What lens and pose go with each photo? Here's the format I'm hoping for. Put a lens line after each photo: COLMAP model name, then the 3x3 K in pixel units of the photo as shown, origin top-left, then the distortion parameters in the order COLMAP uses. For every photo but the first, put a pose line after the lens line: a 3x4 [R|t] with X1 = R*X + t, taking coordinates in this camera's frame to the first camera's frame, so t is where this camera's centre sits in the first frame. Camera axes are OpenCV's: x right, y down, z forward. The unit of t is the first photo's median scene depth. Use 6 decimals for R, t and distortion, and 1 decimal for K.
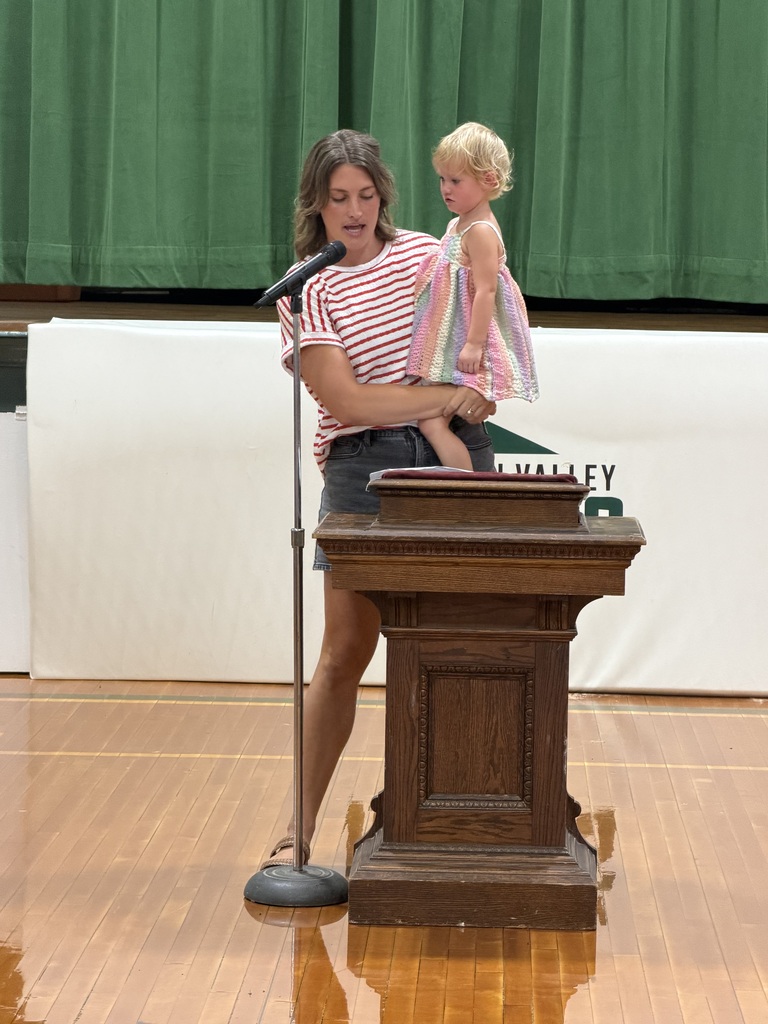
lens RADIAL K [[3368.2, 0, 375.7], [0, 3368.2, 504.3], [0, 0, 1]] dist [0.260620, 0.000000]
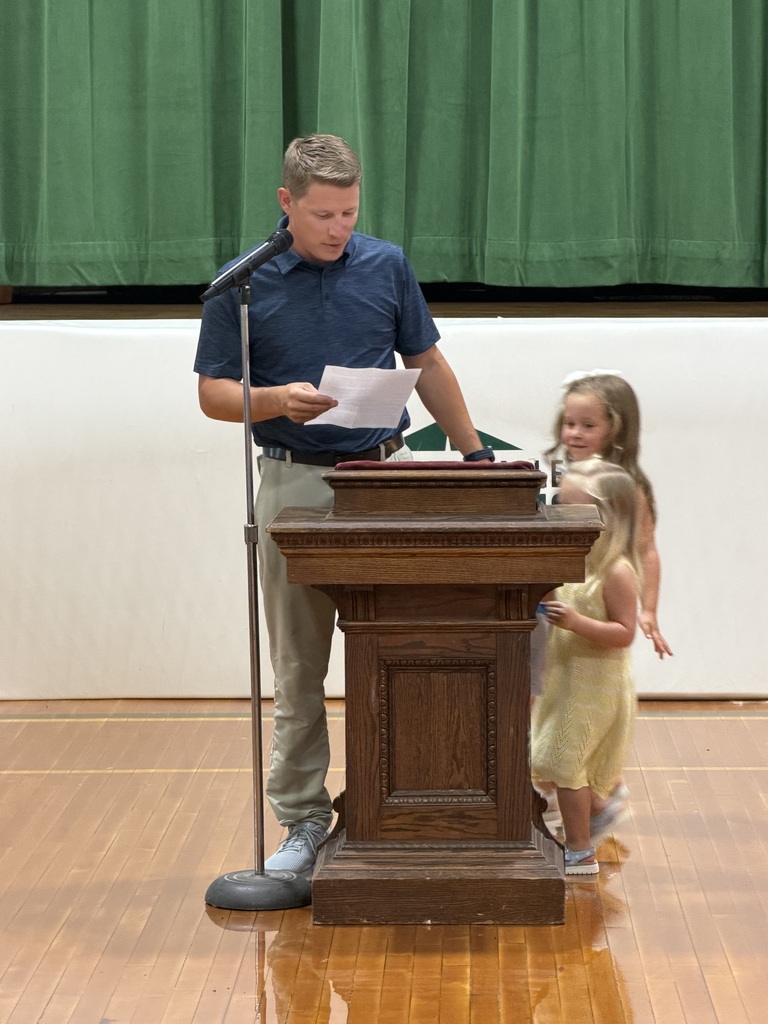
lens RADIAL K [[3775.3, 0, 375.0], [0, 3775.3, 514.2], [0, 0, 1]] dist [0.253613, 0.000000]
pose [[0.999627, -0.025290, 0.010269, 0.001382], [0.025333, 0.999671, -0.004042, 0.007759], [-0.010164, 0.004301, 0.999939, -0.078837]]
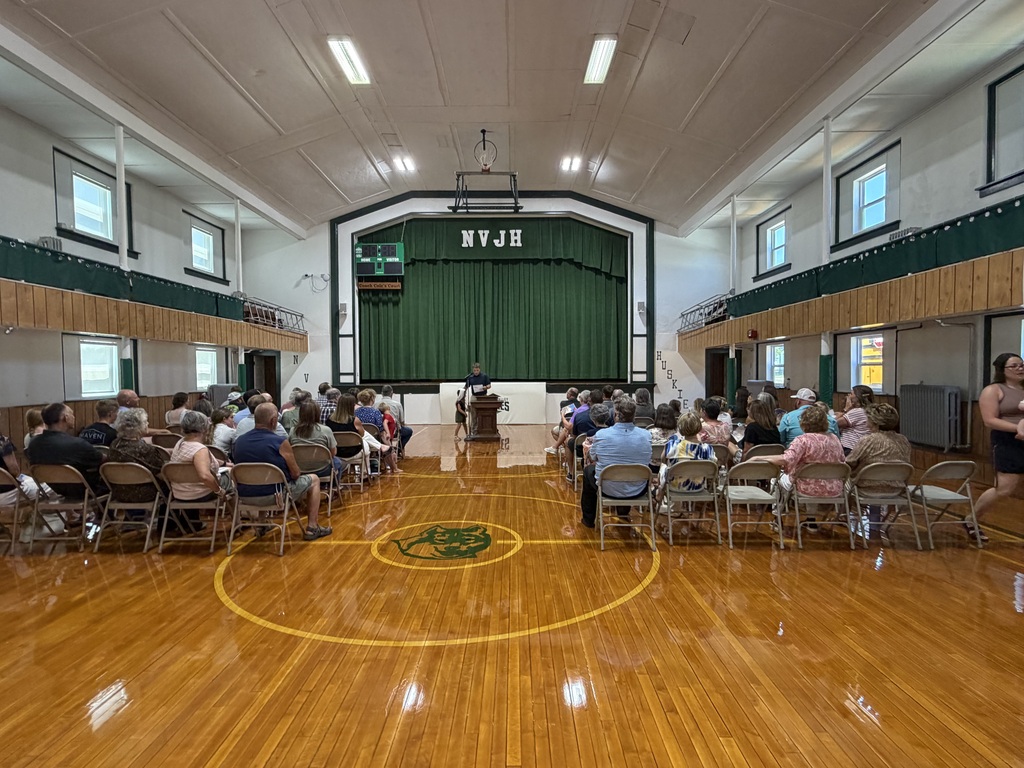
lens RADIAL K [[542.8, 0, 512.1], [0, 542.8, 385.1], [0, 0, 1]] dist [-0.002586, -0.000769]
pose [[0.999104, -0.025581, 0.033715, 0.040766], [0.027523, 0.997911, -0.058455, 0.042992], [-0.032149, 0.059331, 0.997721, -0.457987]]
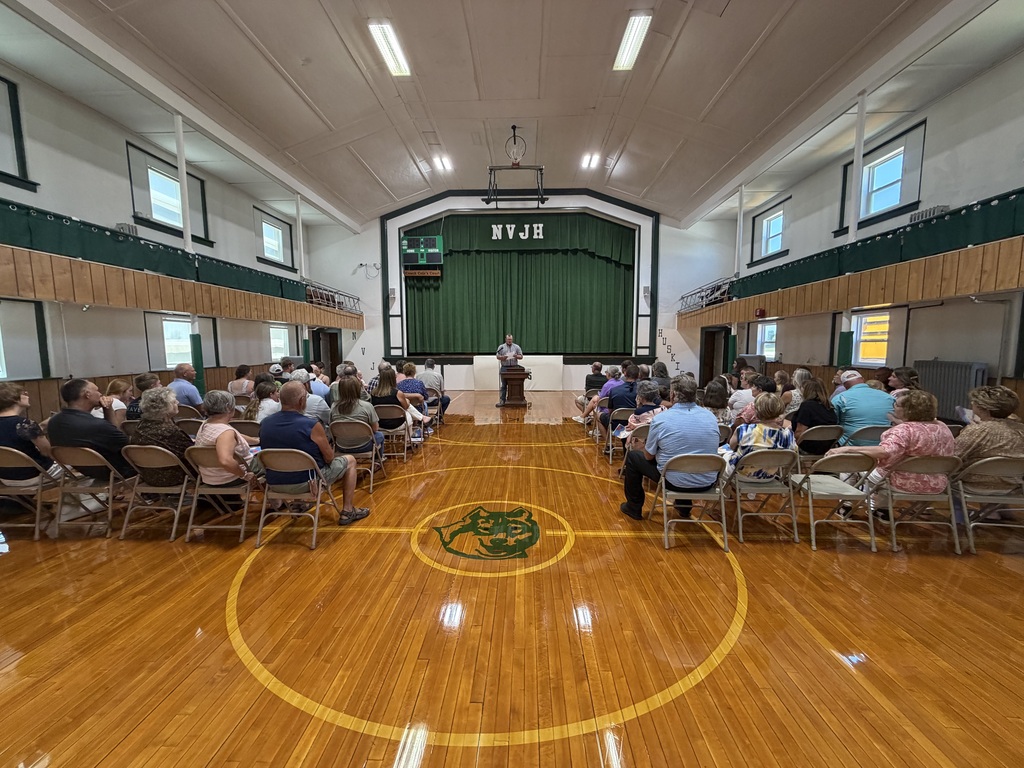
lens RADIAL K [[407.2, 0, 507.7], [0, 407.2, 385.0], [0, 0, 1]] dist [-0.004411, -0.000826]
pose [[0.999743, -0.021292, -0.007840, 0.011208], [0.021380, 0.999708, 0.011298, 0.026232], [0.007597, -0.011463, 0.999905, -0.286379]]
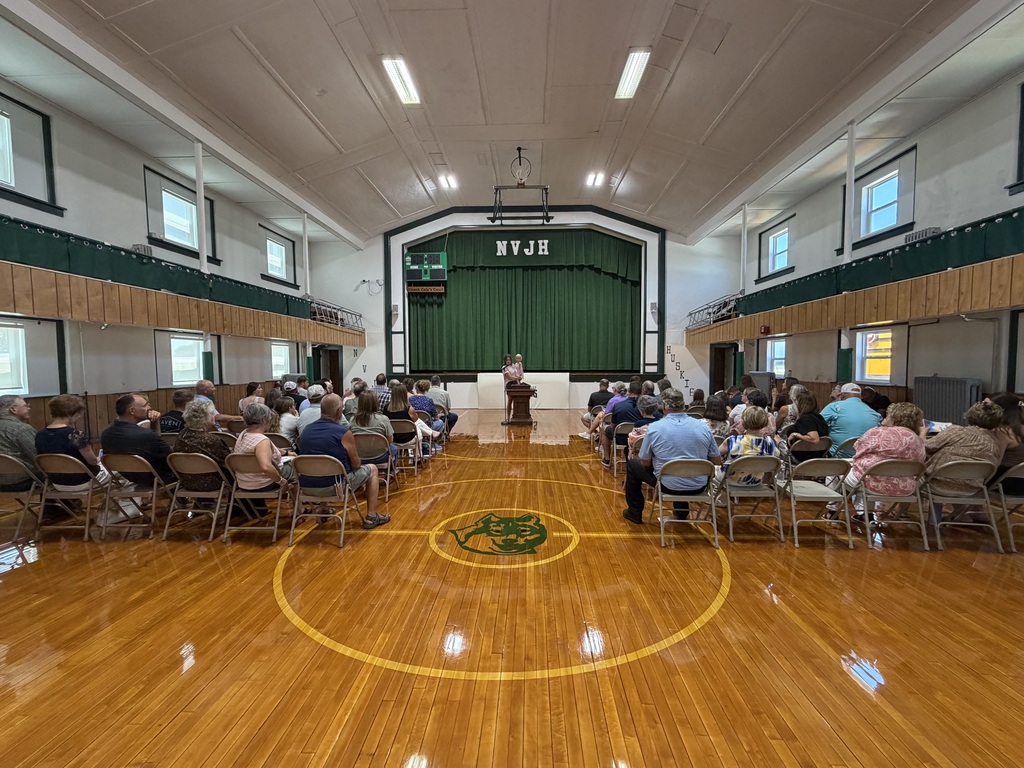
lens RADIAL K [[438.1, 0, 510.6], [0, 438.1, 385.1], [0, 0, 1]] dist [-0.004319, -0.000630]
pose [[0.999714, -0.022791, -0.007234, 0.004874], [0.022529, 0.999150, -0.034510, 0.032297], [0.008014, 0.034337, 0.999378, -0.354349]]
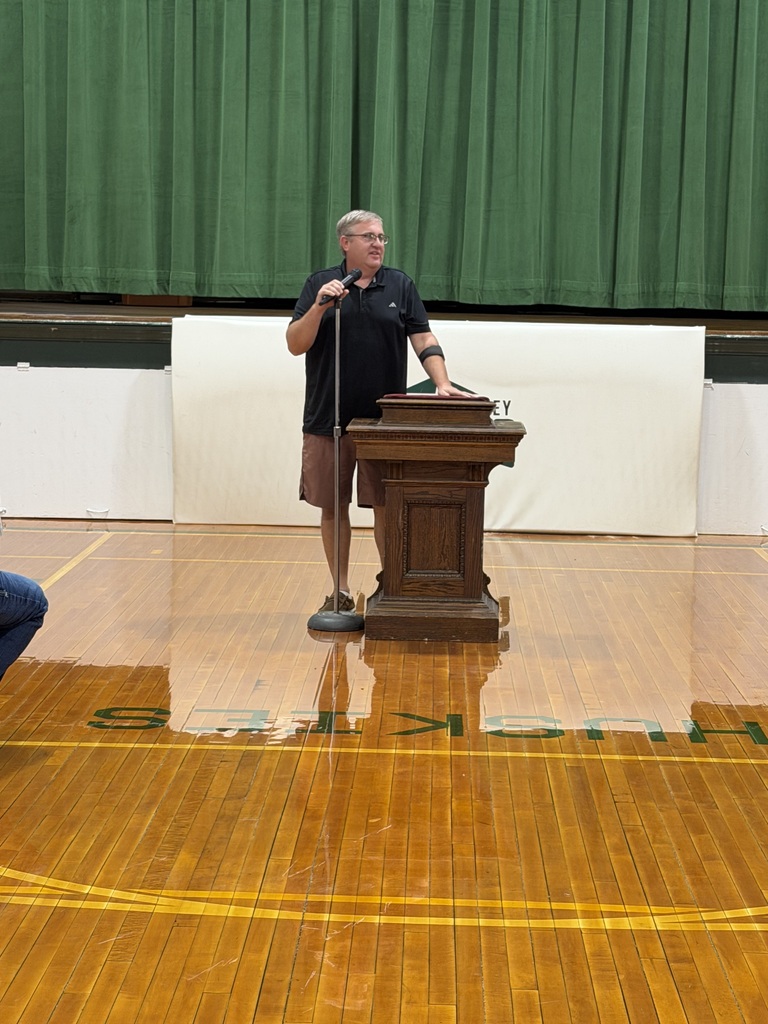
lens RADIAL K [[2221.5, 0, 353.6], [0, 2221.5, 528.8], [0, 0, 1]] dist [0.186294, 0.000000]
pose [[0.999997, 0.002244, 0.000247, -0.011640], [-0.002252, 0.999335, 0.036396, 0.015102], [-0.000165, -0.036396, 0.999337, -0.171994]]
